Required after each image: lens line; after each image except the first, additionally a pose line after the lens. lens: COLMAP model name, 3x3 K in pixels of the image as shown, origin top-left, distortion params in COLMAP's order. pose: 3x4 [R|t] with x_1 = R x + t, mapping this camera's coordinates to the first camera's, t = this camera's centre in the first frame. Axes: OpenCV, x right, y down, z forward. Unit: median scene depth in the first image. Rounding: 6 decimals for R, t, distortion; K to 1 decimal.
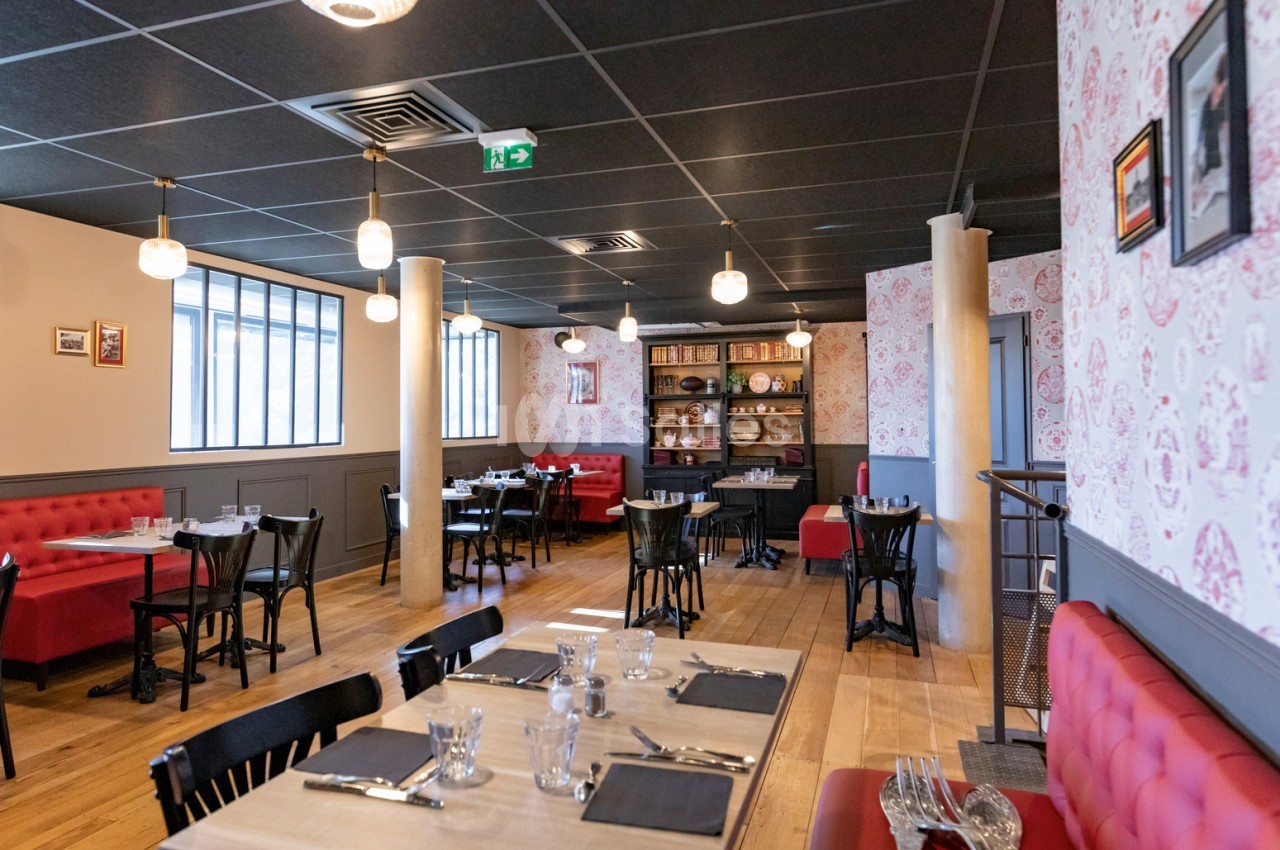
lens RADIAL K [[774.5, 0, 640.1], [0, 774.5, 419.5], [0, 0, 1]] dist [0.002389, 0.000020]
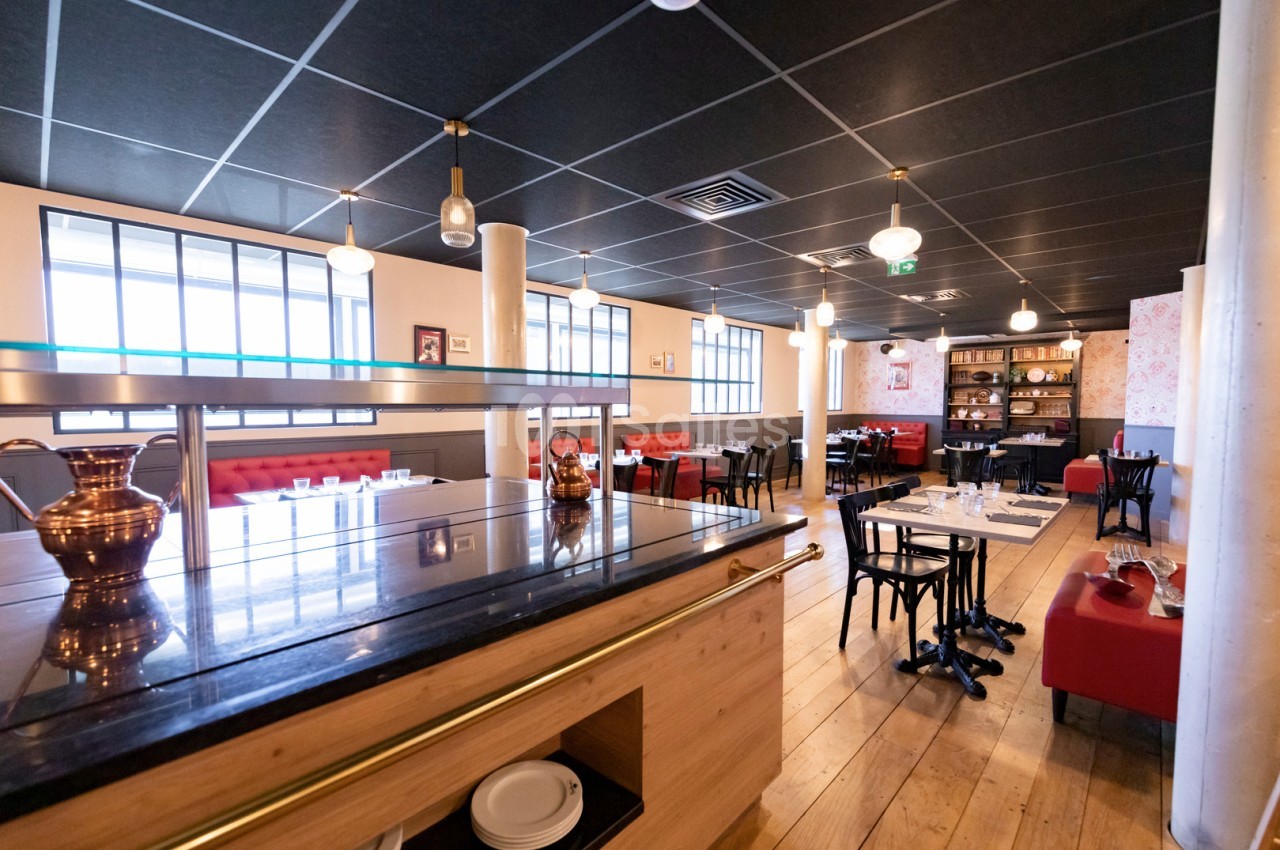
lens RADIAL K [[566.3, 0, 646.4], [0, 566.3, 442.0], [0, 0, 1]] dist [0.001150, 0.000029]
pose [[0.908993, 0.036285, -0.415228, -0.071201], [-0.005071, 0.997093, 0.076030, 0.000957], [0.416780, -0.067005, 0.906535, -0.308158]]
